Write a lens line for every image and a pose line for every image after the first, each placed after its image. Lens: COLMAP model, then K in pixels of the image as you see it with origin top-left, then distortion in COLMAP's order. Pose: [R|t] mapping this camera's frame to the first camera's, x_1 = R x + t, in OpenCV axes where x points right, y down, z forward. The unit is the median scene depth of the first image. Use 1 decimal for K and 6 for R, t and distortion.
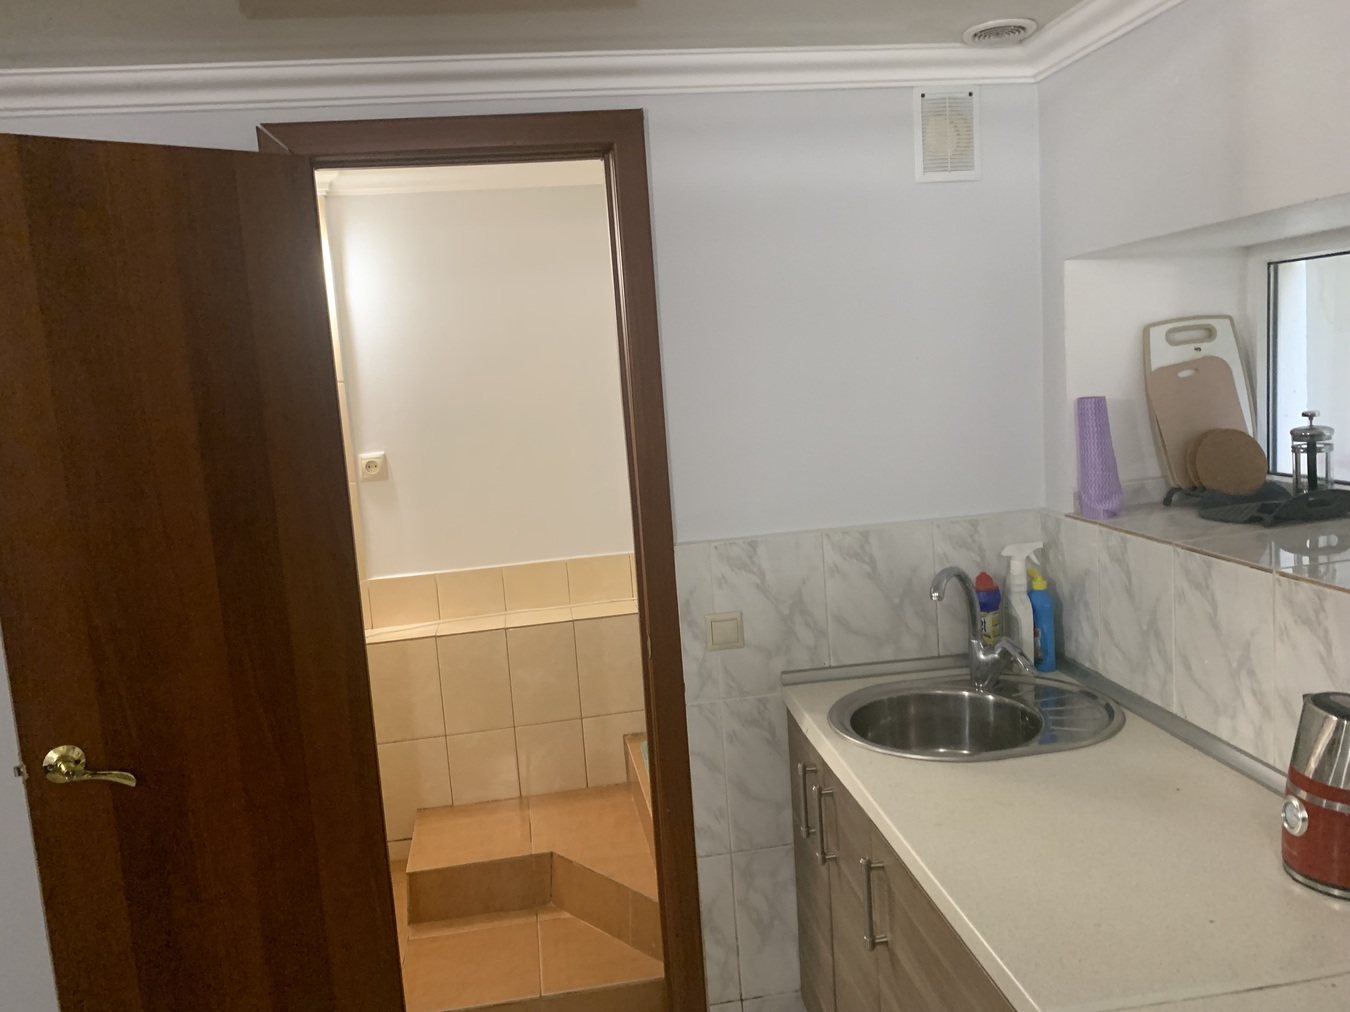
lens RADIAL K [[1027.9, 0, 676.8], [0, 1027.9, 502.4], [0, 0, 1]] dist [0.050889, -0.058041]
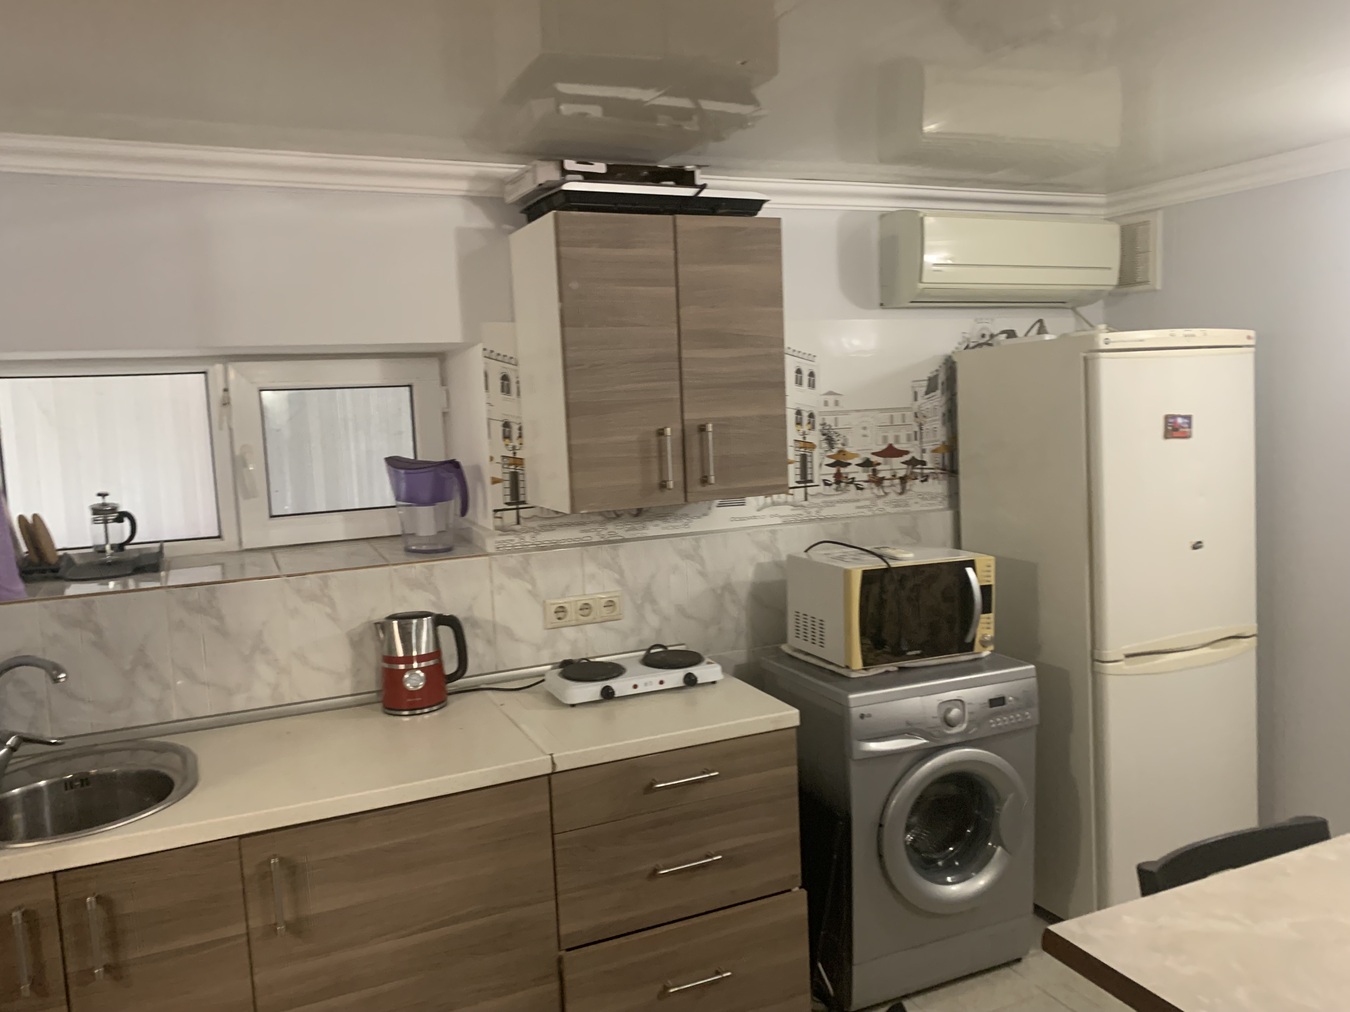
lens RADIAL K [[1027.9, 0, 675.4], [0, 1027.9, 506.5], [0, 0, 1]] dist [0.050889, -0.058041]
pose [[-0.274146, -0.027850, 0.961285, -0.938157], [0.186803, 0.979000, 0.081637, -0.044912], [-0.943371, 0.201951, -0.263187, 0.724389]]
